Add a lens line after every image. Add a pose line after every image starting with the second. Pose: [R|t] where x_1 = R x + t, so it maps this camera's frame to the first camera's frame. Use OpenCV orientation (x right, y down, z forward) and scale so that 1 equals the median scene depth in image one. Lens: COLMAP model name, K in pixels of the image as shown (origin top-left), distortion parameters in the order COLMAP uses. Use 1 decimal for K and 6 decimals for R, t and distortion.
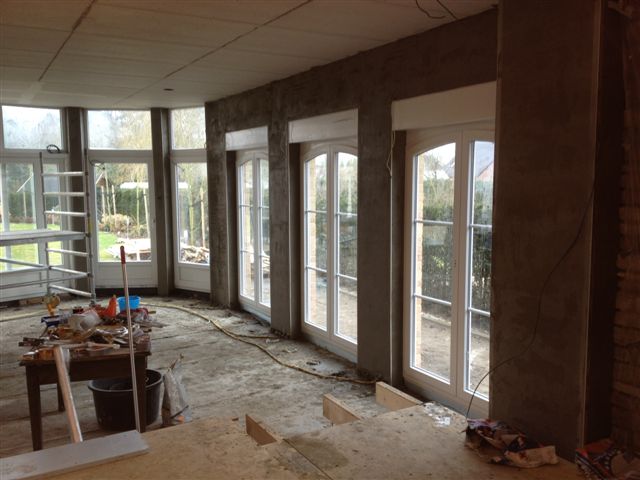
lens RADIAL K [[599.6, 0, 322.6], [0, 599.6, 228.0], [0, 0, 1]] dist [0.039104, 0.000000]
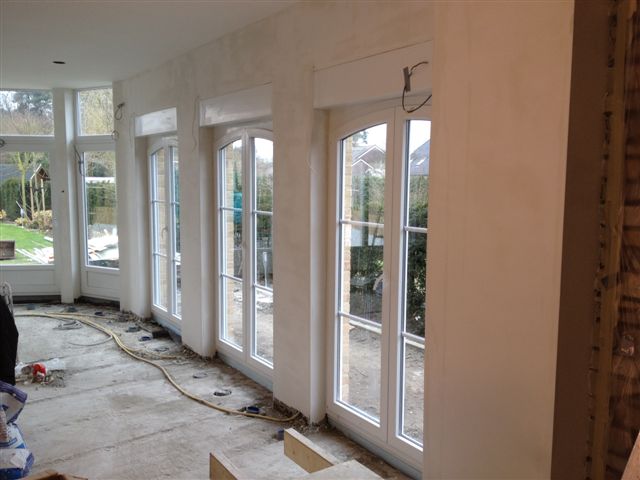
lens RADIAL K [[599.6, 0, 320.7], [0, 599.6, 235.9], [0, 0, 1]] dist [0.039104, 0.000000]
pose [[0.997770, -0.001048, 0.066737, 0.057594], [-0.000236, 0.999815, 0.019222, -0.006012], [-0.066745, -0.019195, 0.997585, 0.154328]]
